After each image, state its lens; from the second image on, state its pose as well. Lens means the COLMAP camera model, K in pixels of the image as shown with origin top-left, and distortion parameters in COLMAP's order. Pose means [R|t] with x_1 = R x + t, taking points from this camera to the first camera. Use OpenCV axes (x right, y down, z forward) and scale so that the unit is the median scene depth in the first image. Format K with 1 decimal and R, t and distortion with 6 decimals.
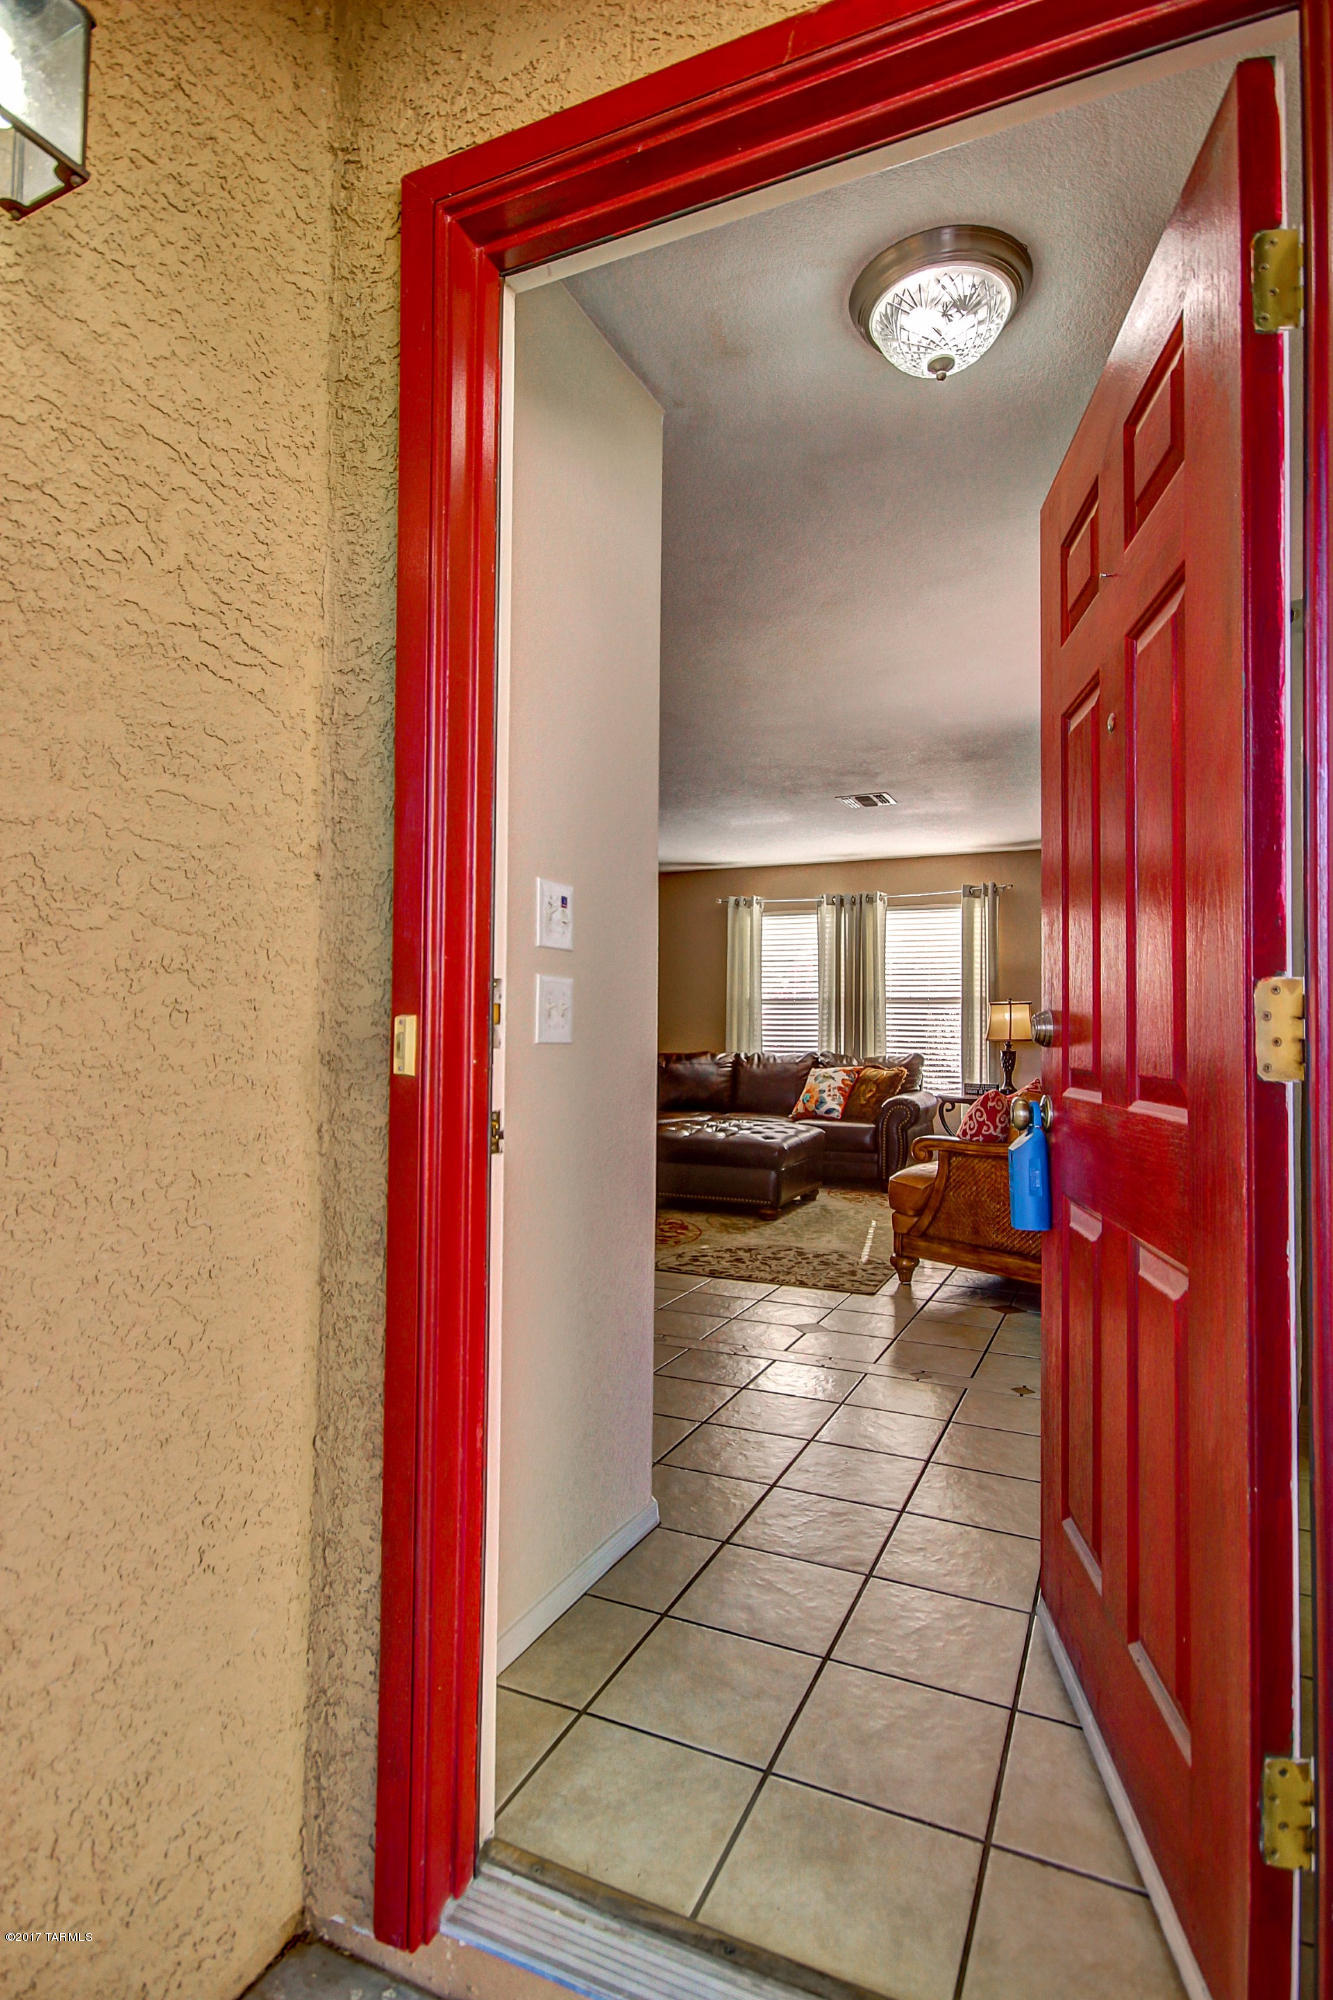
lens RADIAL K [[1055.3, 0, 666.5], [0, 1055.3, 1000.0], [0, 0, 1]] dist [0.001186, -0.000040]
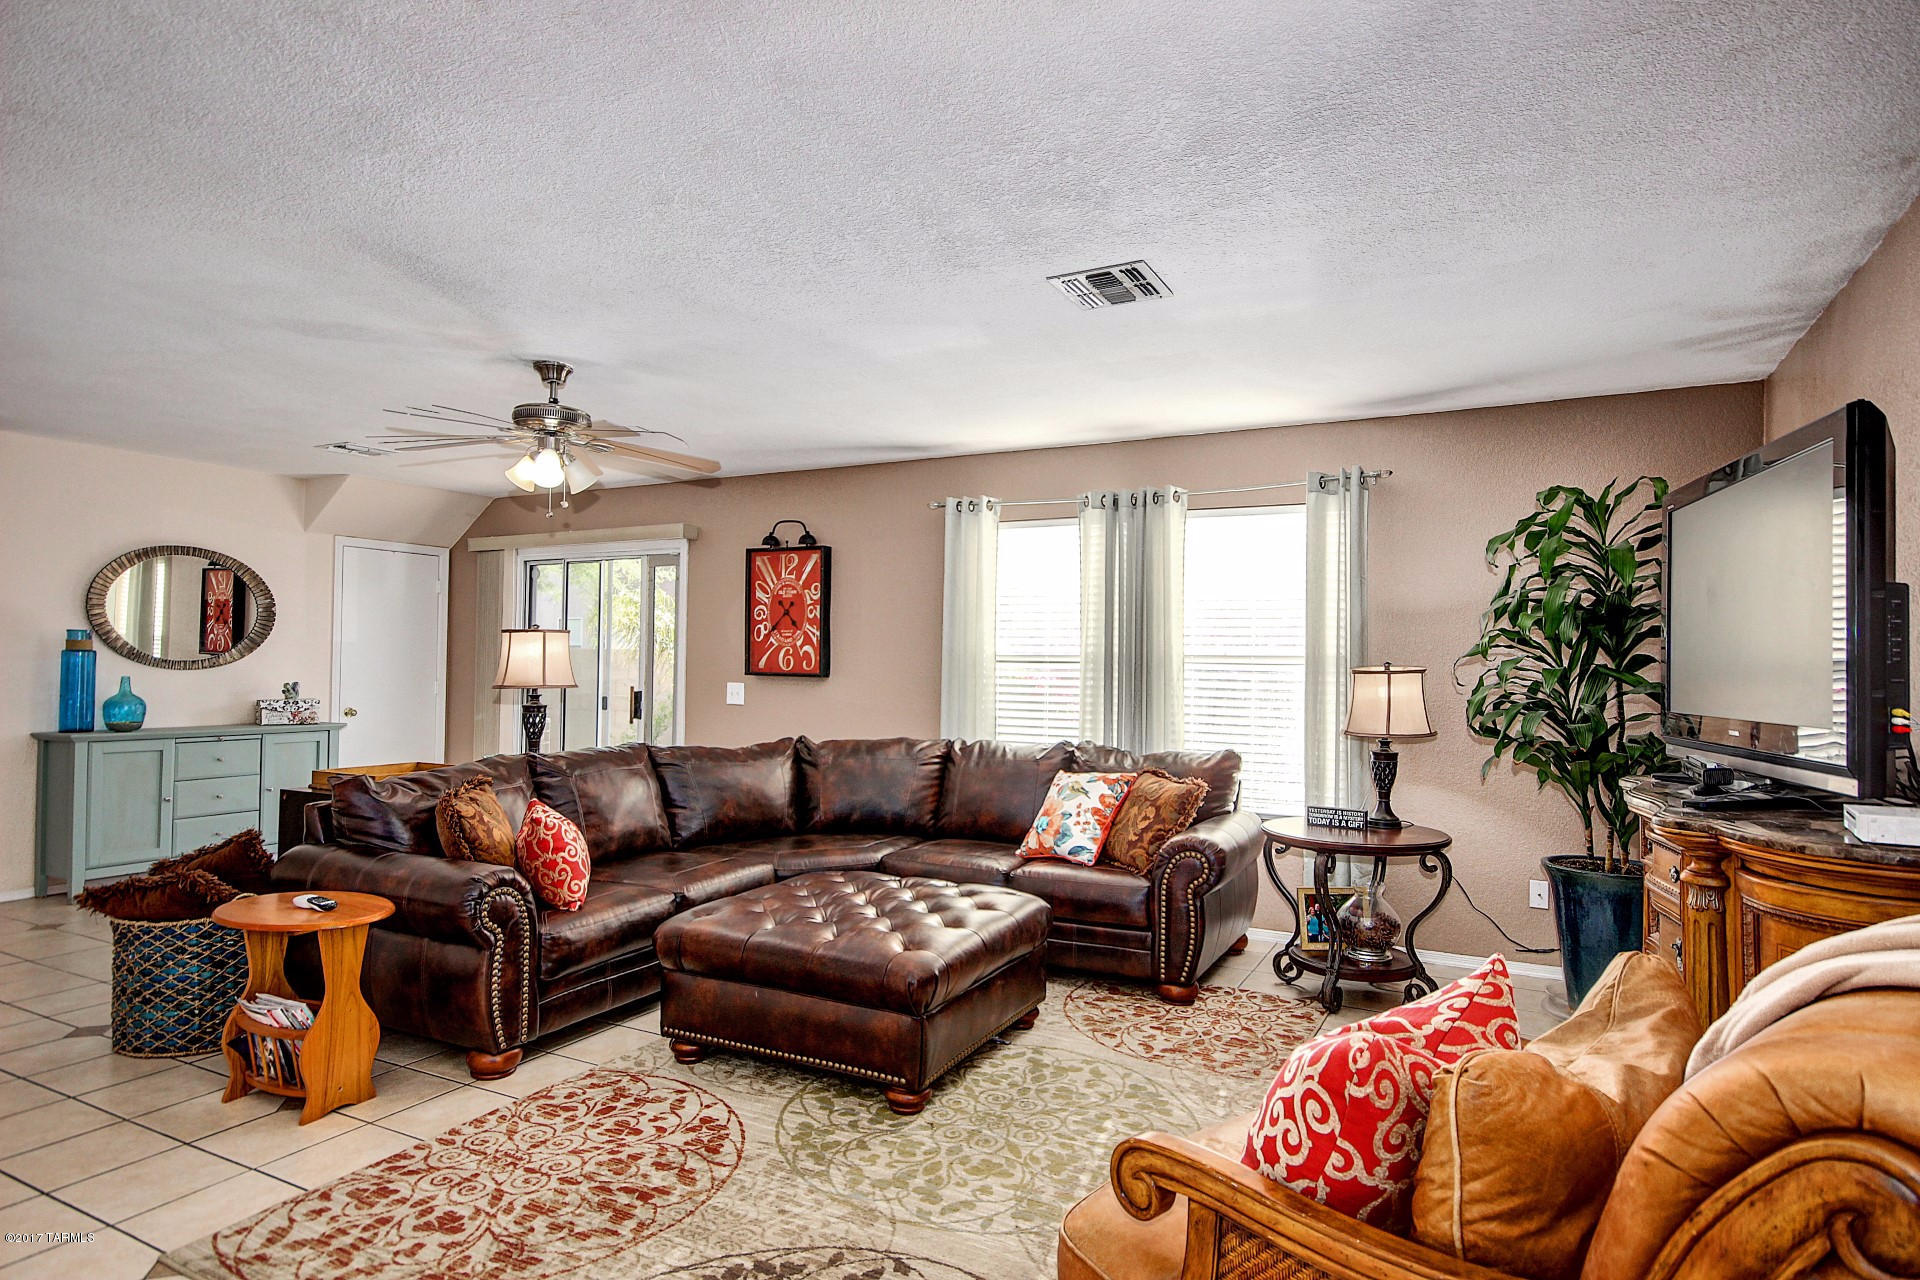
lens RADIAL K [[1065.2, 0, 988.0], [0, 1065.2, 641.4], [0, 0, 1]] dist [-0.003366, 0.000229]
pose [[0.999516, 0.002620, -0.030989, 0.121331], [-0.002425, 0.999977, 0.006317, -0.015182], [0.031004, -0.006239, 0.999500, 0.398095]]
